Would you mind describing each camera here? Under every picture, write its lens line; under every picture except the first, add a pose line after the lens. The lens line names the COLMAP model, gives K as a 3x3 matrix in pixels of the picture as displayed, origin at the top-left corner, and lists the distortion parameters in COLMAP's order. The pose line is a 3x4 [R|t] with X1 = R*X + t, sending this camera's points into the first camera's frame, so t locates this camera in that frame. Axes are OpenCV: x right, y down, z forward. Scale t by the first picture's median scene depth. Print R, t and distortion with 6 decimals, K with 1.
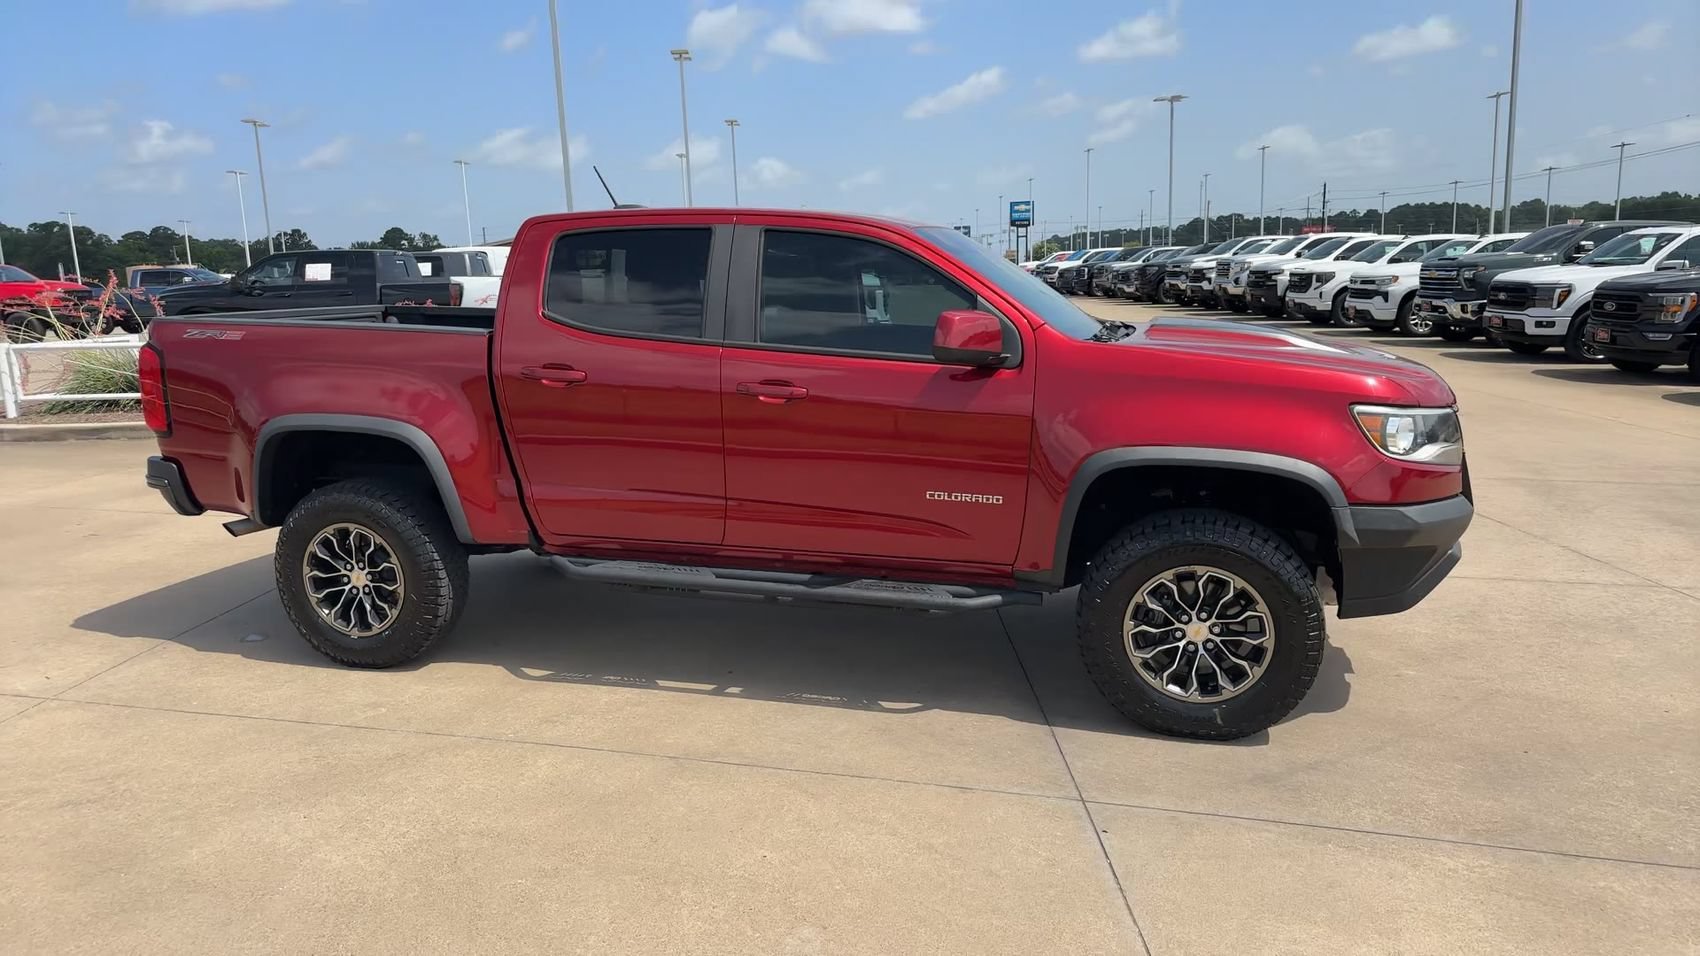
lens RADIAL K [[1139.9, 0, 850.0], [0, 1139.9, 478.0], [0, 0, 1]] dist [0.055358, -0.082919]
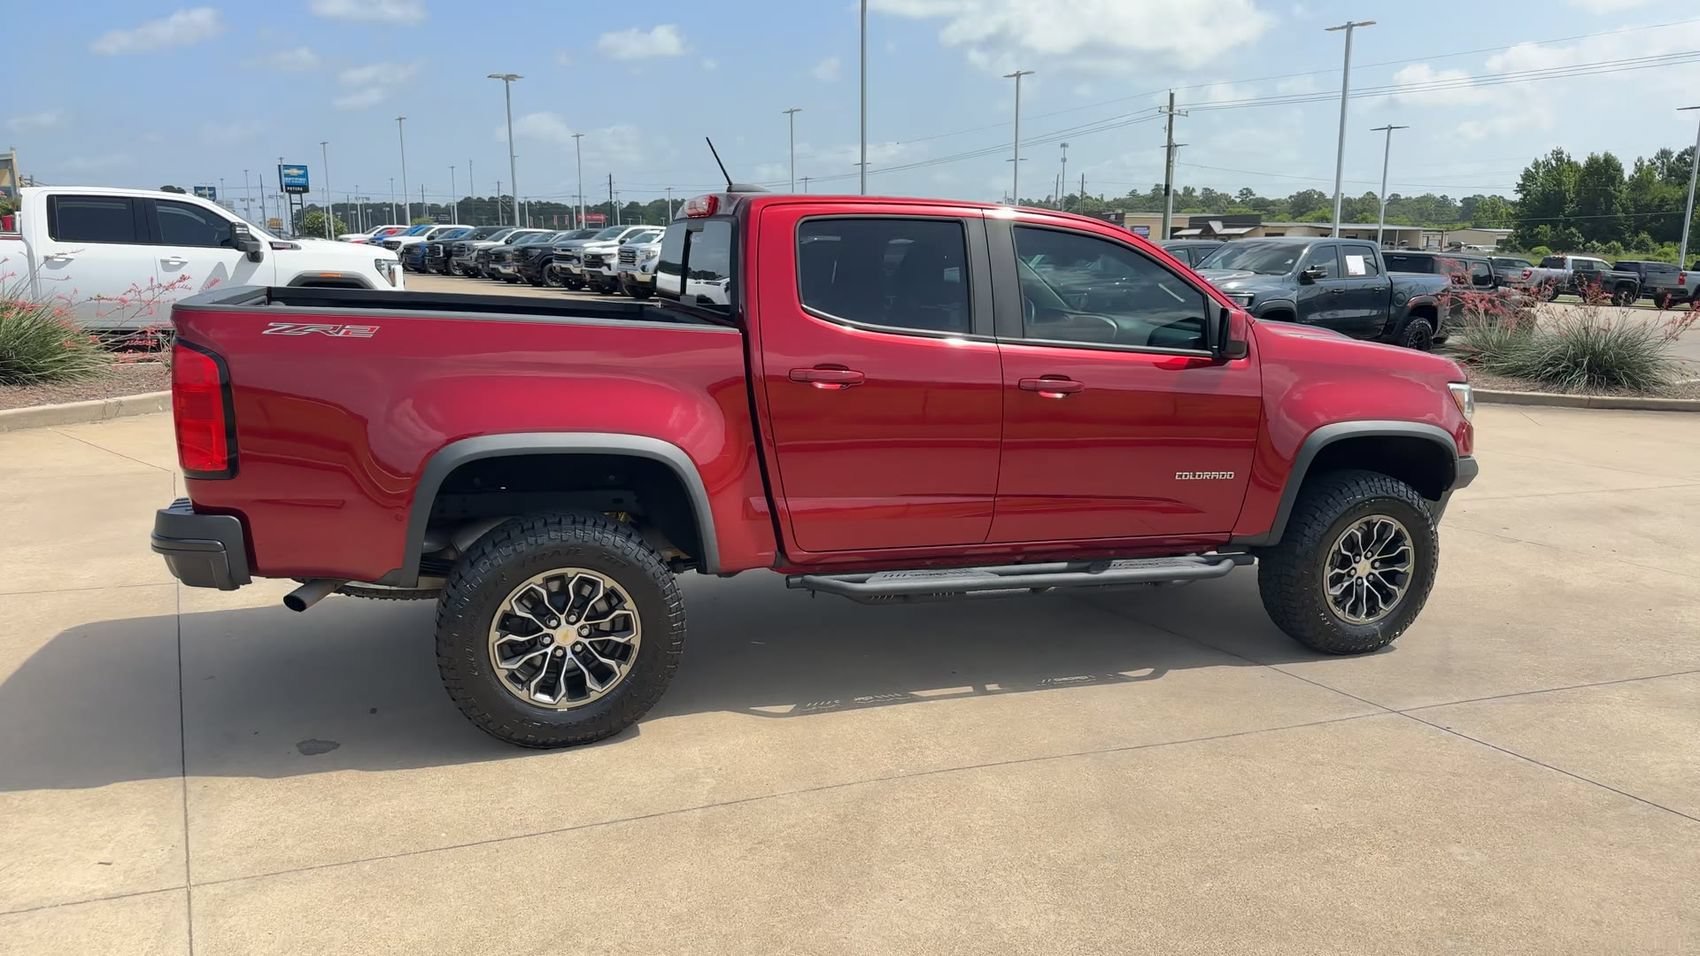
lens RADIAL K [[1152.6, 0, 850.0], [0, 1152.6, 478.0], [0, 0, 1]] dist [0.052128, -0.058907]
pose [[0.821151, -0.073653, 0.565939, -0.707301], [0.065999, 0.997240, 0.034022, -0.036067], [-0.566882, 0.009414, 0.823745, 0.222175]]
